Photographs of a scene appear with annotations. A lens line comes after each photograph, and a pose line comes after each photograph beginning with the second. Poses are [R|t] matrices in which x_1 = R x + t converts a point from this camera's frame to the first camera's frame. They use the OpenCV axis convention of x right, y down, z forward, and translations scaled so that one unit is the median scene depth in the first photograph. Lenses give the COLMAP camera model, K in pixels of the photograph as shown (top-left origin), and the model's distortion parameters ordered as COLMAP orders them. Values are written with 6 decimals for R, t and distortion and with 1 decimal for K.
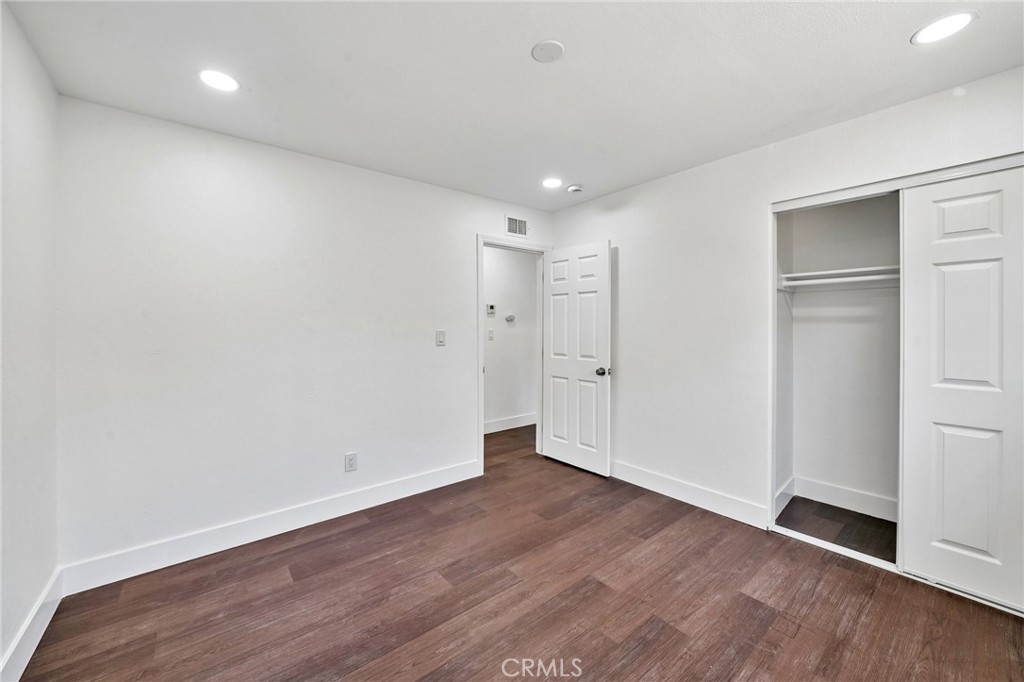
lens RADIAL K [[396.6, 0, 510.6], [0, 396.6, 326.9], [0, 0, 1]] dist [-0.012219, 0.000997]
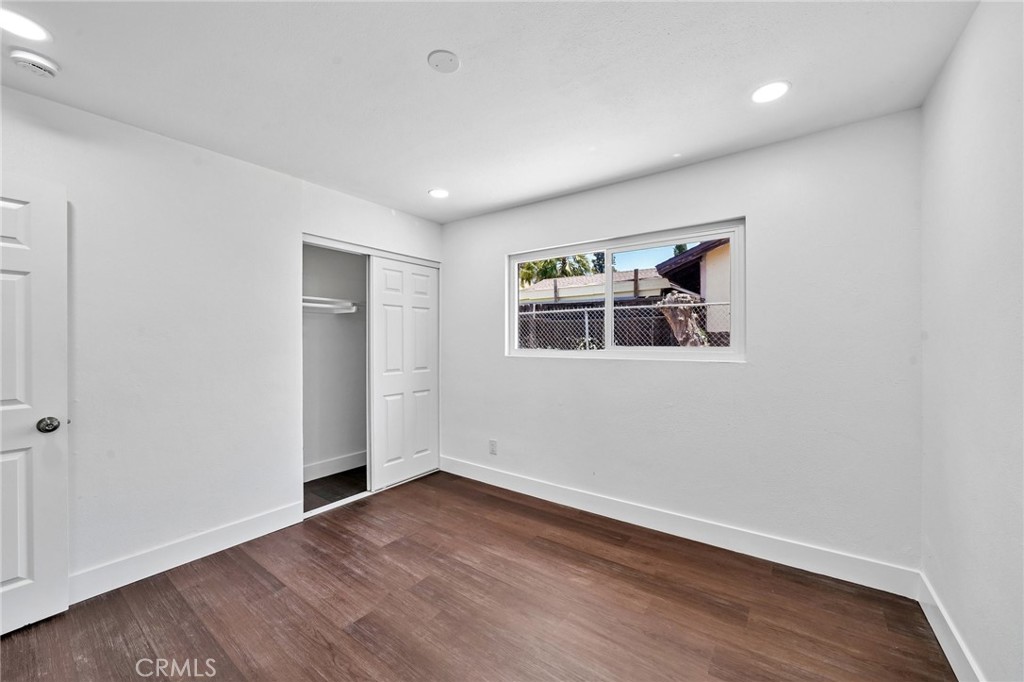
lens RADIAL K [[396.6, 0, 508.3], [0, 396.6, 340.5], [0, 0, 1]] dist [-0.012219, 0.000997]
pose [[-0.251655, -0.003702, 0.967810, -0.696590], [-0.000926, 0.999993, 0.003584, -0.007189], [-0.967817, 0.000006, -0.251657, 0.835786]]
